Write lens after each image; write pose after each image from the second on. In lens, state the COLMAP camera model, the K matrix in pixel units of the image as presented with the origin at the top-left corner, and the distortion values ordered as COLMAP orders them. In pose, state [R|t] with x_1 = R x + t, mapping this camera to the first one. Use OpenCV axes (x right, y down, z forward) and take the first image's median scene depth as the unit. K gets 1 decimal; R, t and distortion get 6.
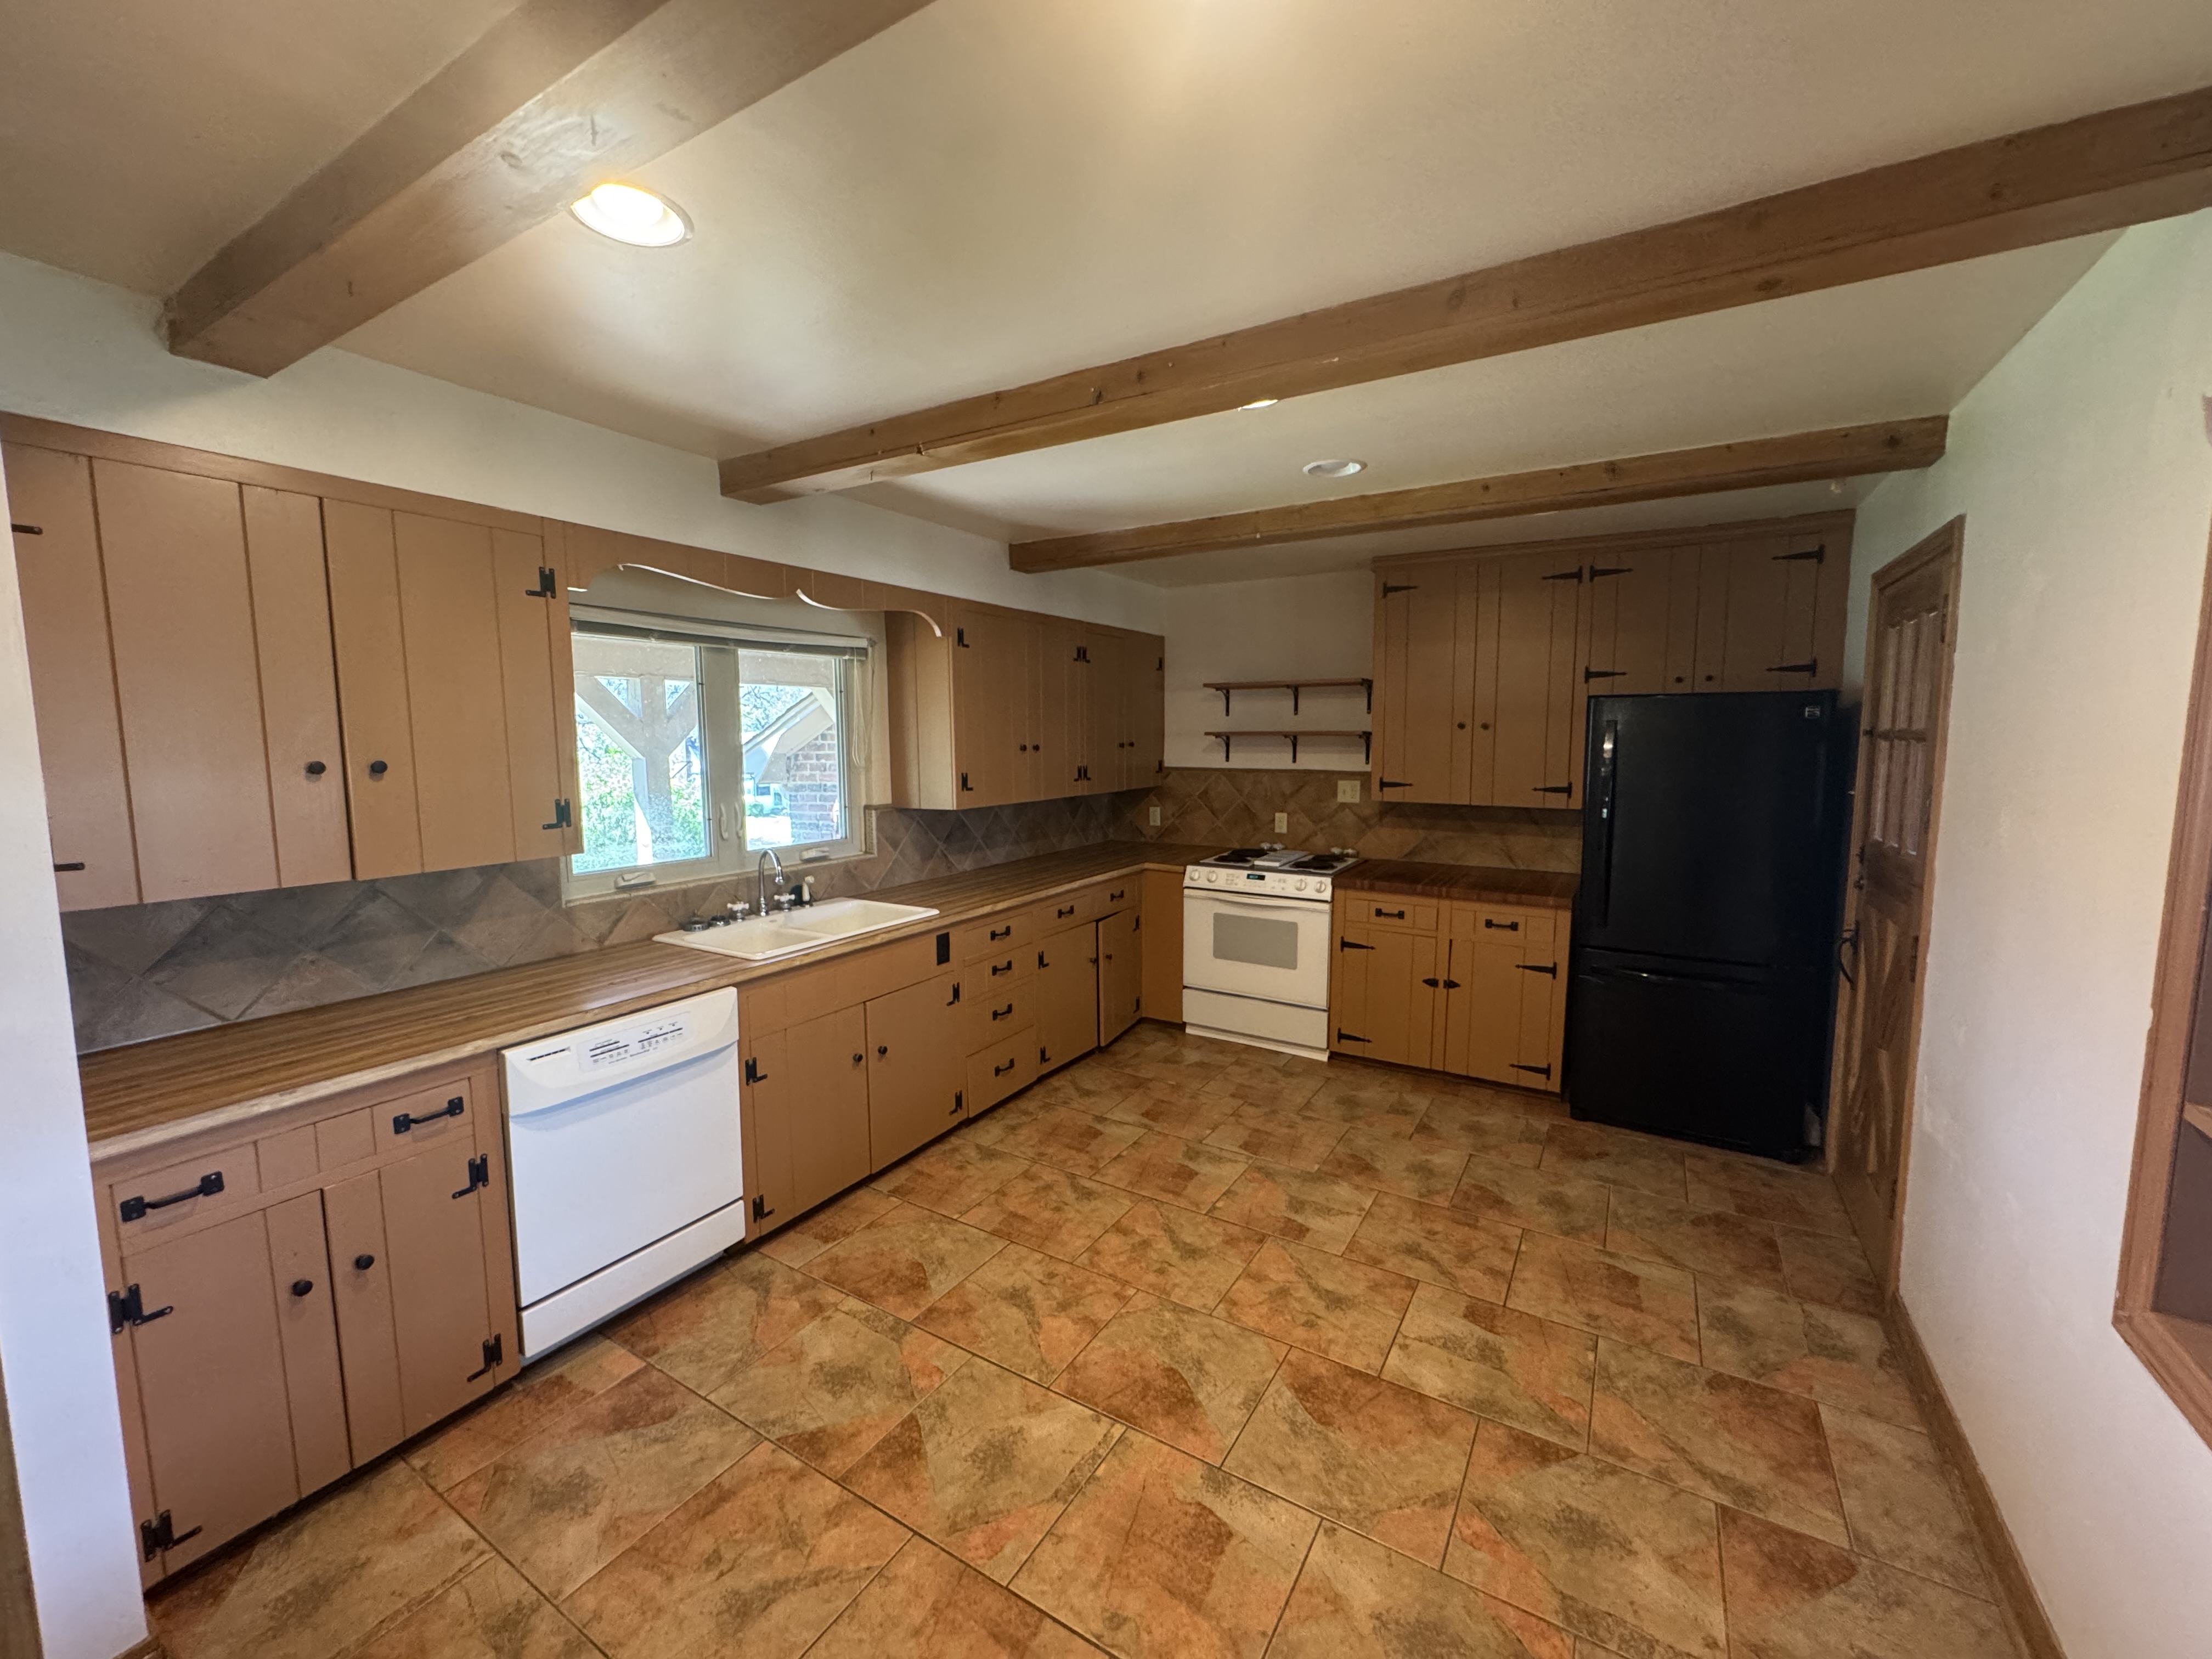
lens RADIAL K [[881.8, 0, 1100.7], [0, 881.8, 826.8], [0, 0, 1]] dist [-0.003332, 0.000521]
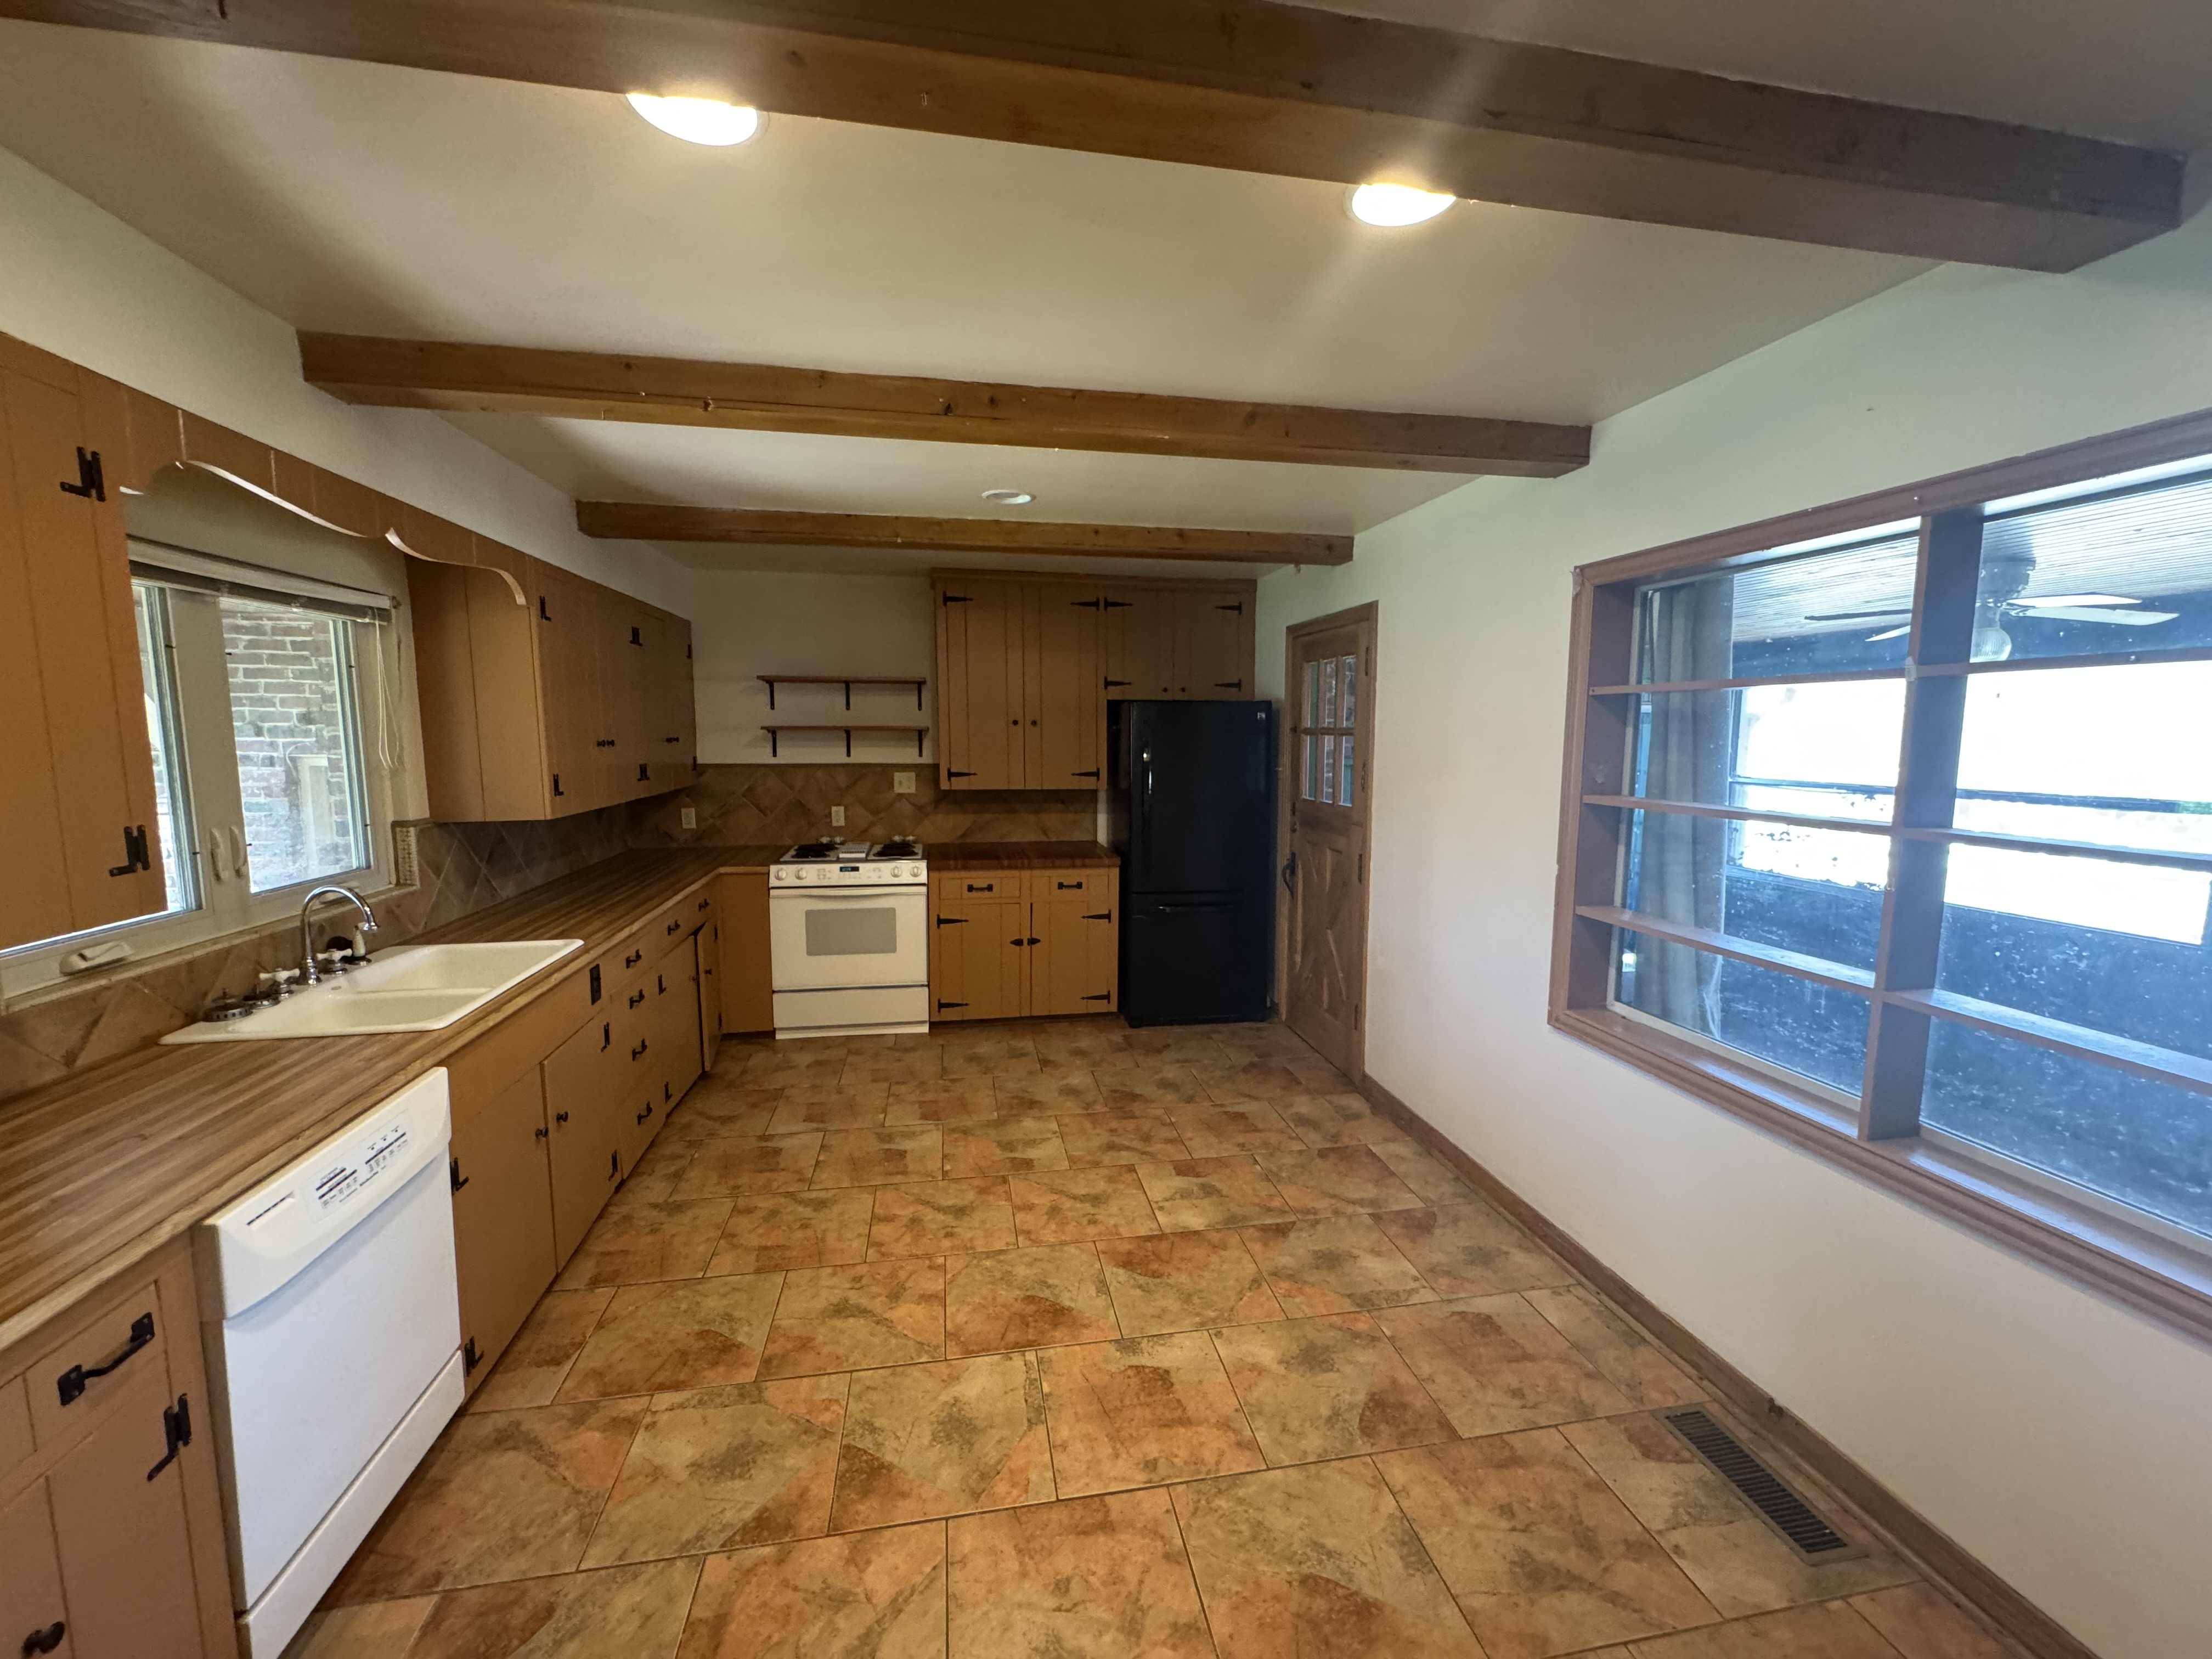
lens RADIAL K [[881.8, 0, 1100.7], [0, 881.8, 826.8], [0, 0, 1]] dist [-0.003332, 0.000521]
pose [[0.749780, -0.067733, 0.658212, -0.382563], [0.064338, 0.997496, 0.029358, -0.004110], [-0.658552, 0.020336, 0.752260, 0.060286]]
